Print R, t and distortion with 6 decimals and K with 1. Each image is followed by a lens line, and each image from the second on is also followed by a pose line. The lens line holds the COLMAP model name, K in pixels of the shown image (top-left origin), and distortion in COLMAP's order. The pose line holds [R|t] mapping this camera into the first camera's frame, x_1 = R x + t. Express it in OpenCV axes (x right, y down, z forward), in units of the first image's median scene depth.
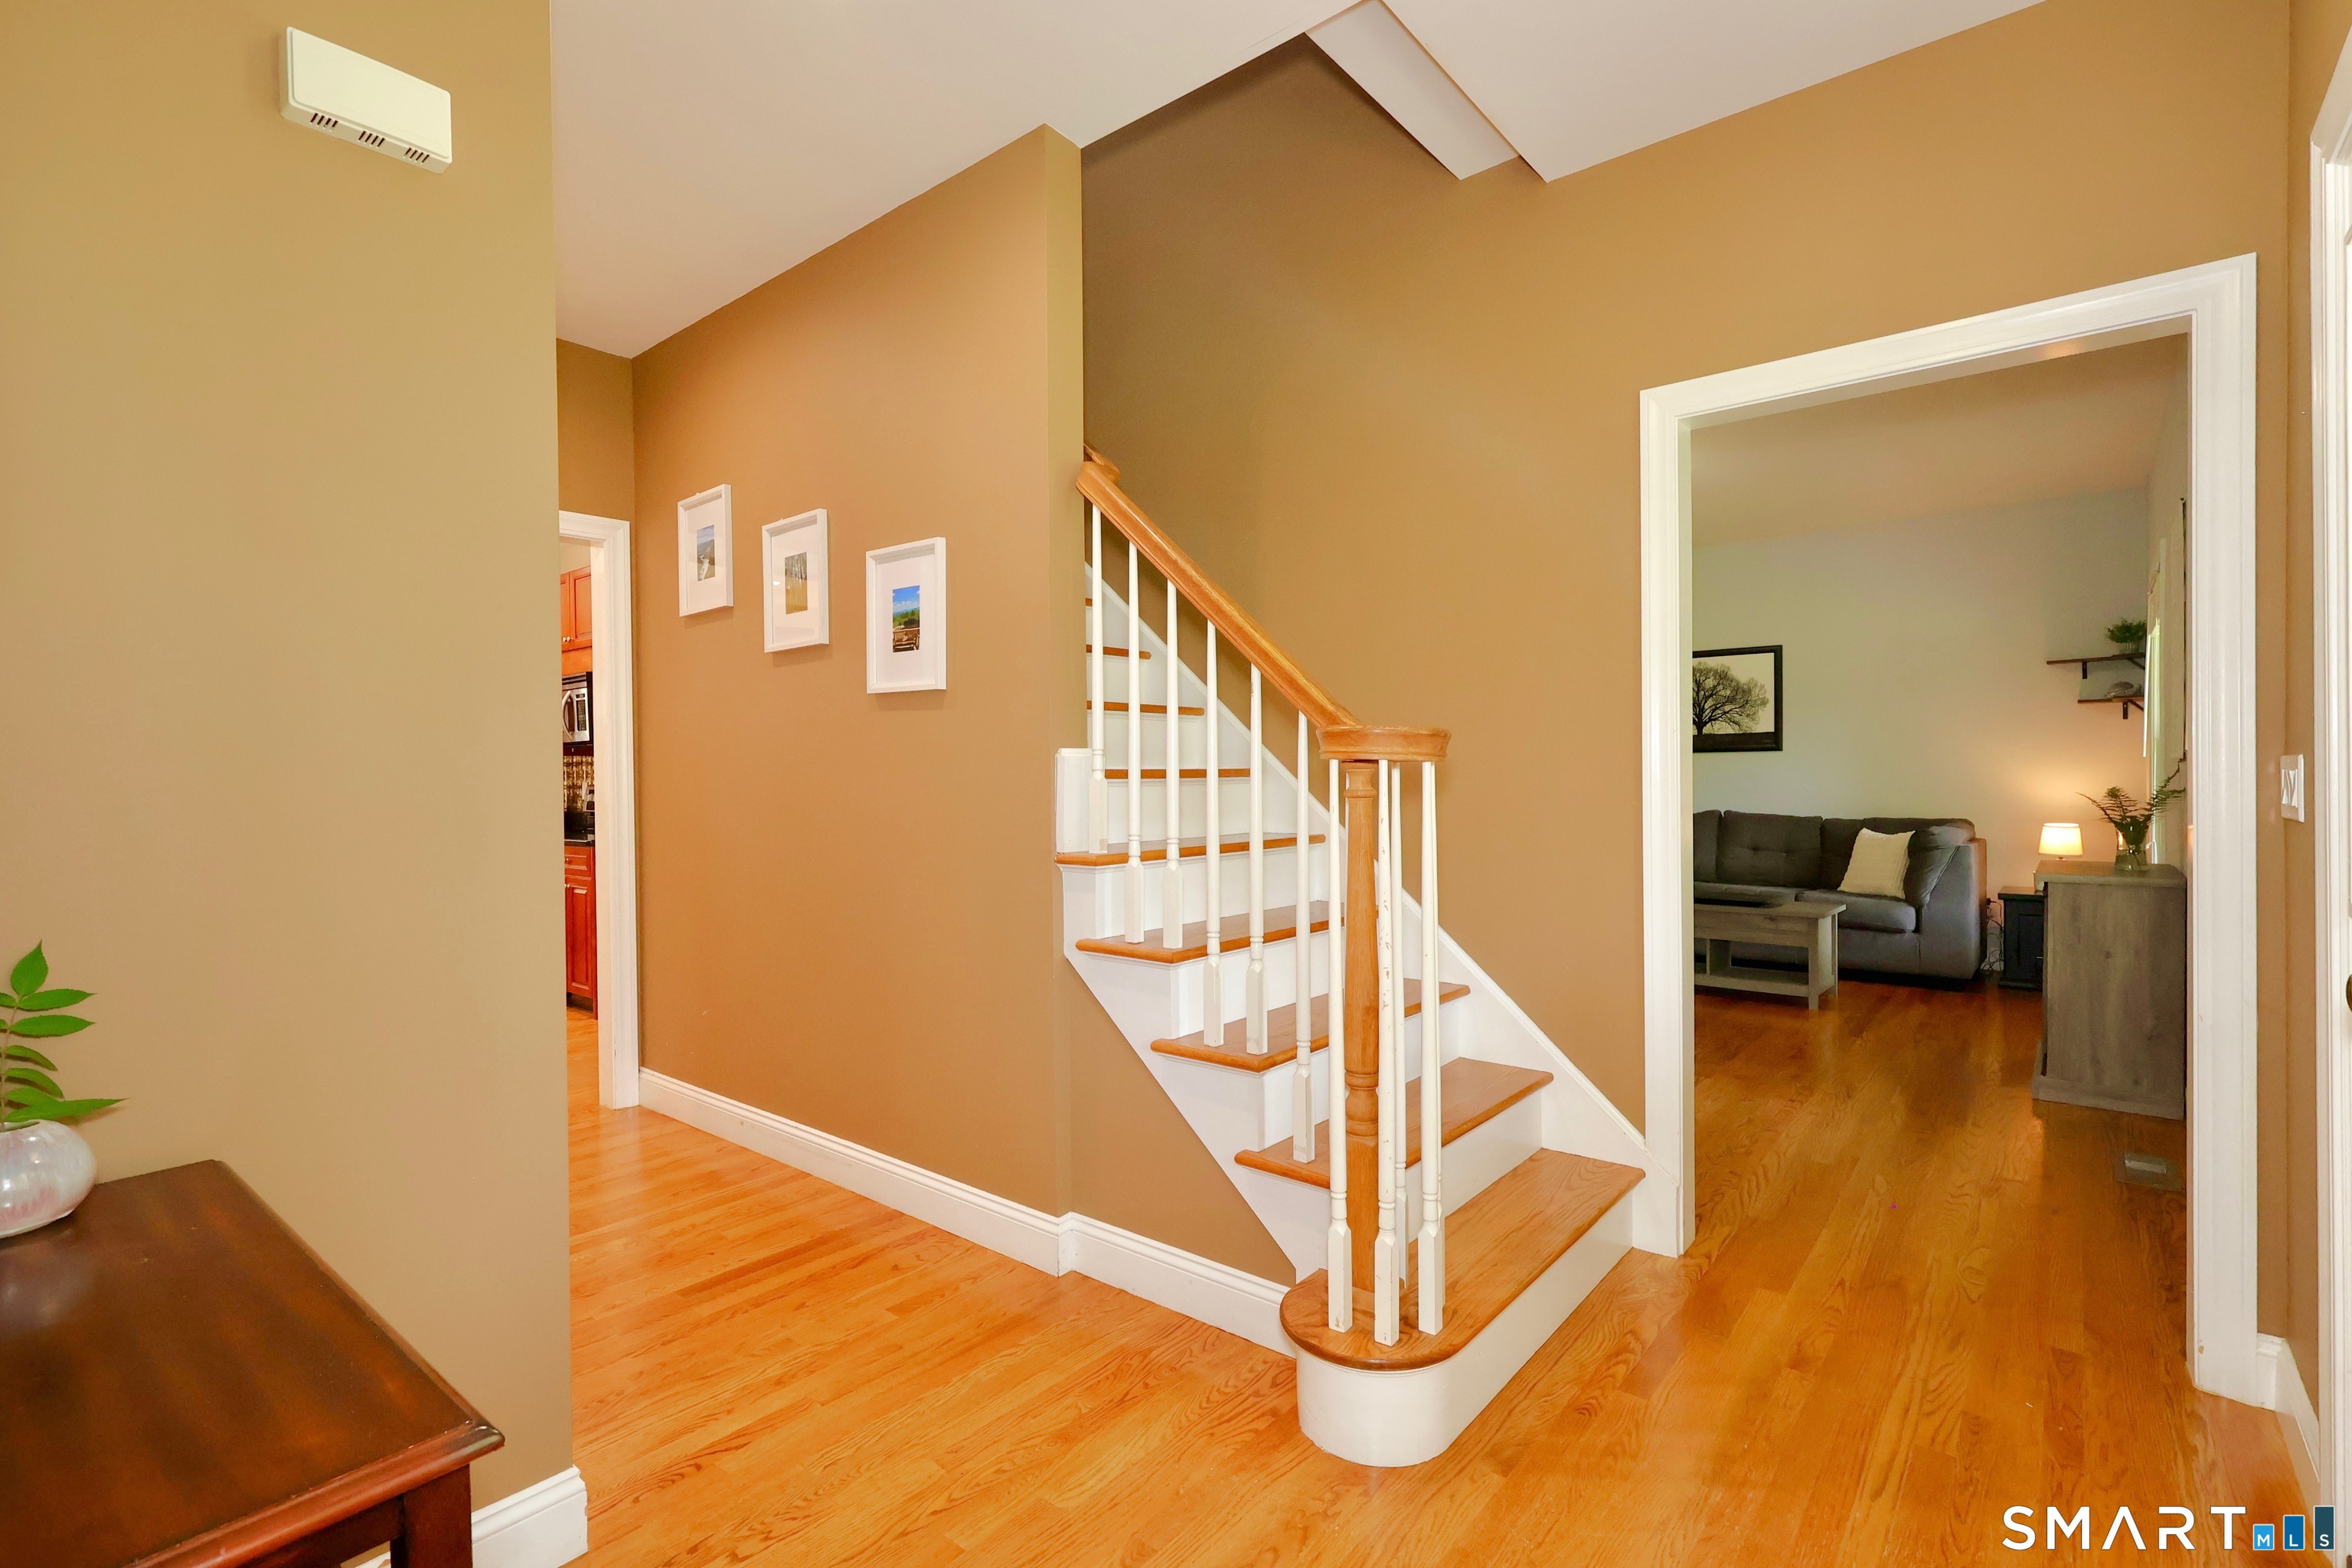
lens RADIAL K [[1084.8, 0, 1172.0], [0, 1084.8, 783.9], [0, 0, 1]] dist [-0.001445, 0.001238]
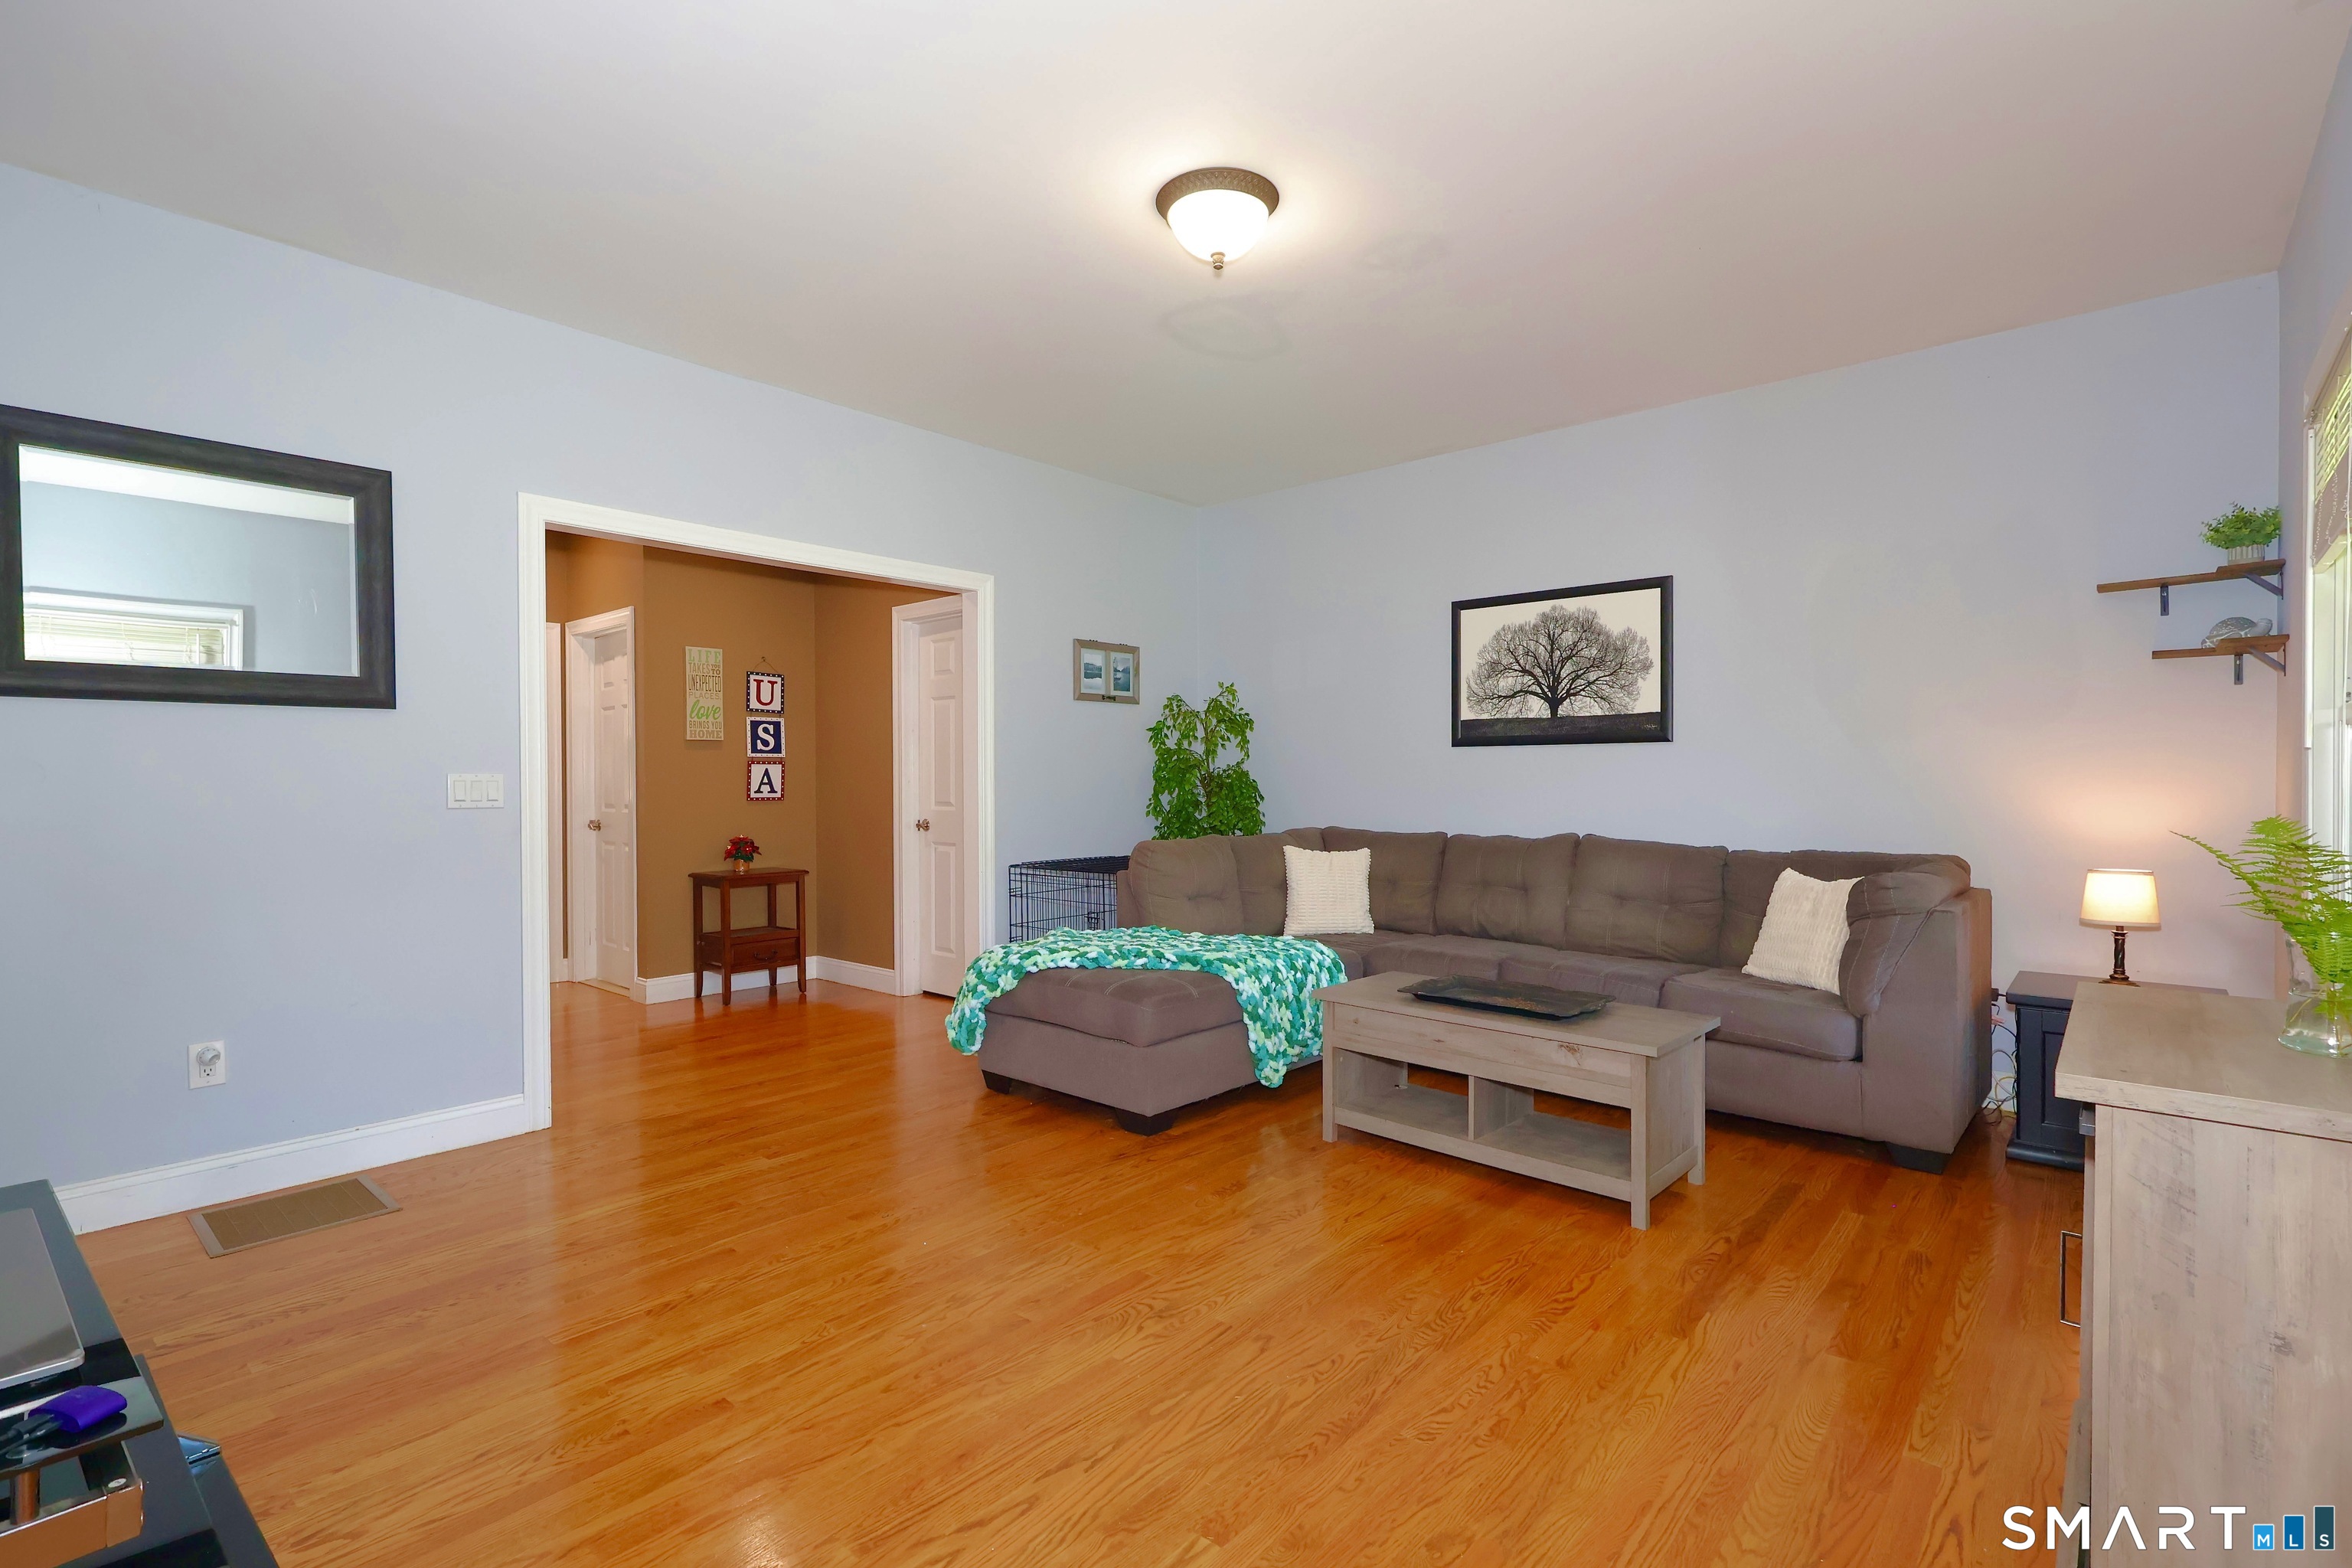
lens RADIAL K [[1084.8, 0, 1181.7], [0, 1084.8, 784.9], [0, 0, 1]] dist [-0.001445, 0.001238]
pose [[0.999730, 0.006698, -0.022268, 0.320906], [-0.006731, 0.999976, -0.001420, -0.002752], [0.022258, 0.001570, 0.999751, 0.396645]]
